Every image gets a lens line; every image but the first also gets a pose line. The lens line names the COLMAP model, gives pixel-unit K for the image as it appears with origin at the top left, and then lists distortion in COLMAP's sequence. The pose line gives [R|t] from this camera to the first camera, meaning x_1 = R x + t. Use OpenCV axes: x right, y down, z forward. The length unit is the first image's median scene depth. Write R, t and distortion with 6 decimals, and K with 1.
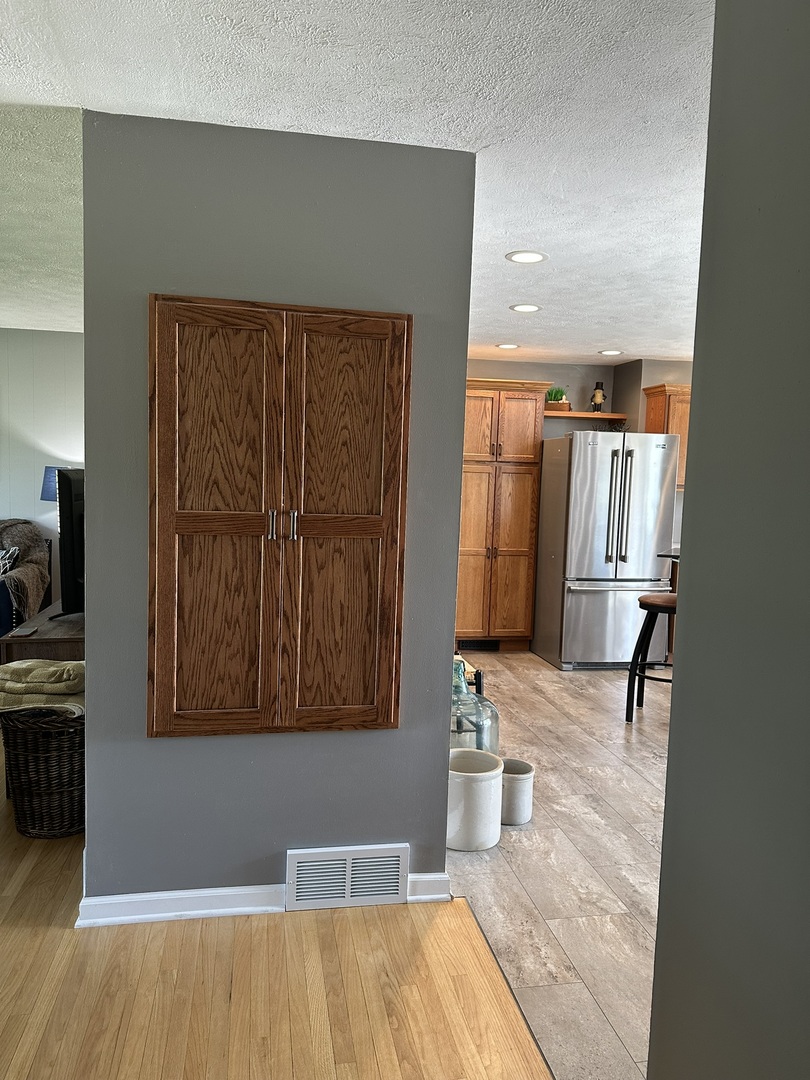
lens RADIAL K [[760.1, 0, 405.0], [0, 760.1, 540.0], [0, 0, 1]] dist [0.190486, -0.326088]
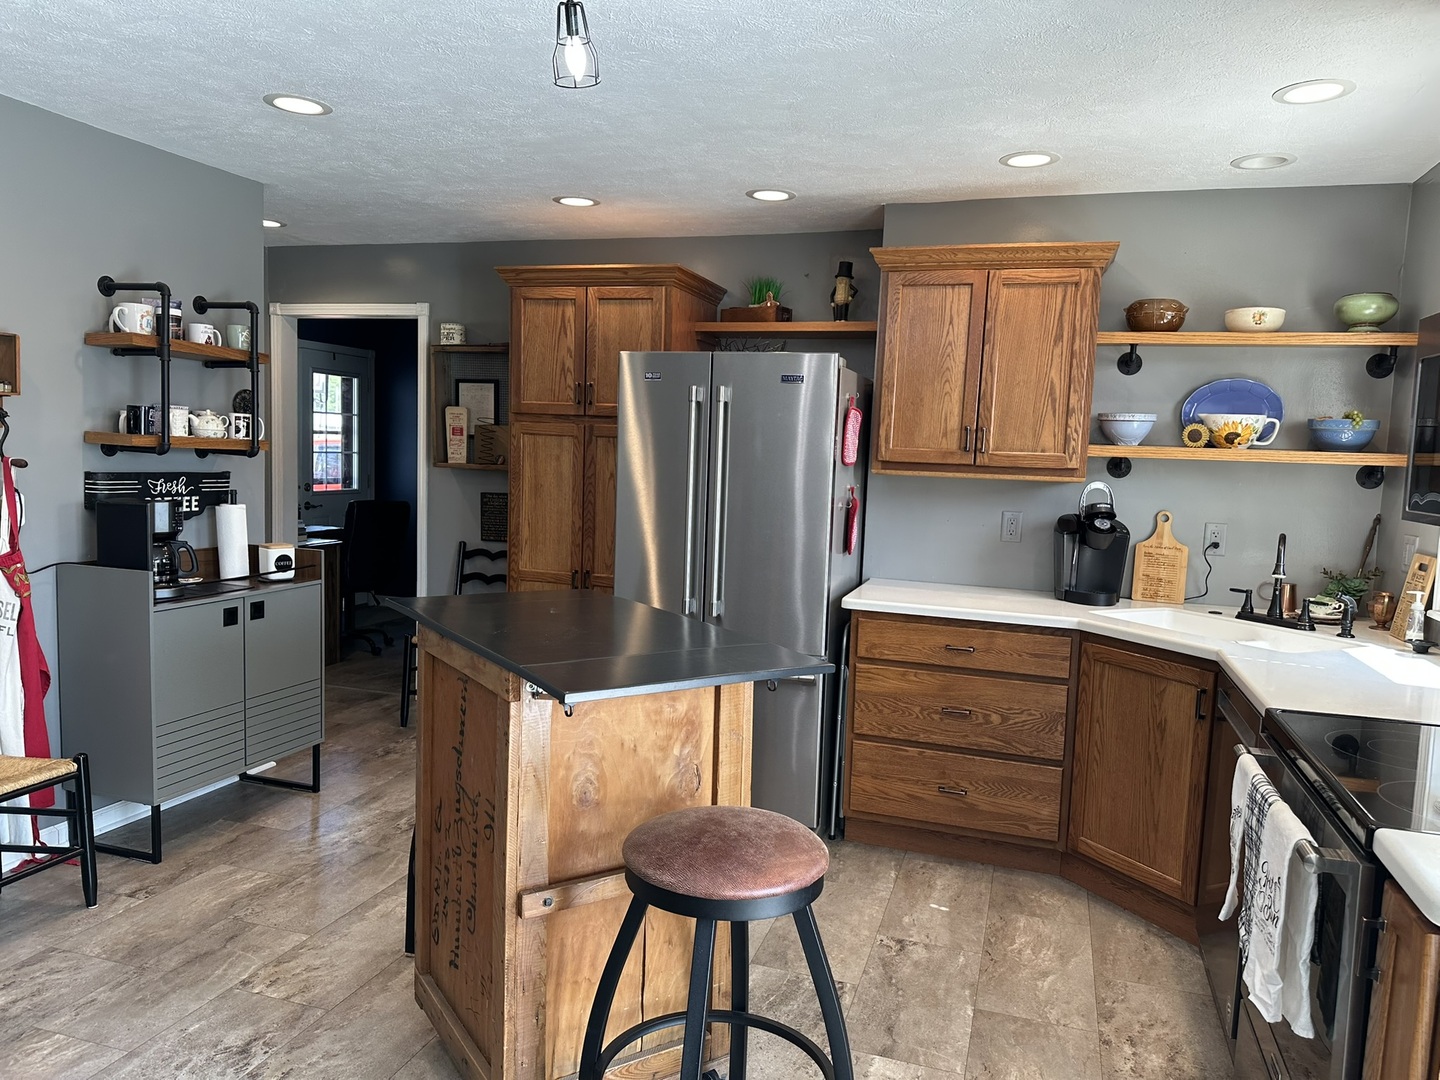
lens RADIAL K [[1013.5, 0, 720.0], [0, 1013.5, 540.0], [0, 0, 1]] dist [0.190486, -0.326088]
pose [[0.880980, 0.044638, -0.471042, 0.509420], [-0.047613, 0.998850, 0.005605, -0.019640], [0.470751, 0.017490, 0.882093, 0.361578]]
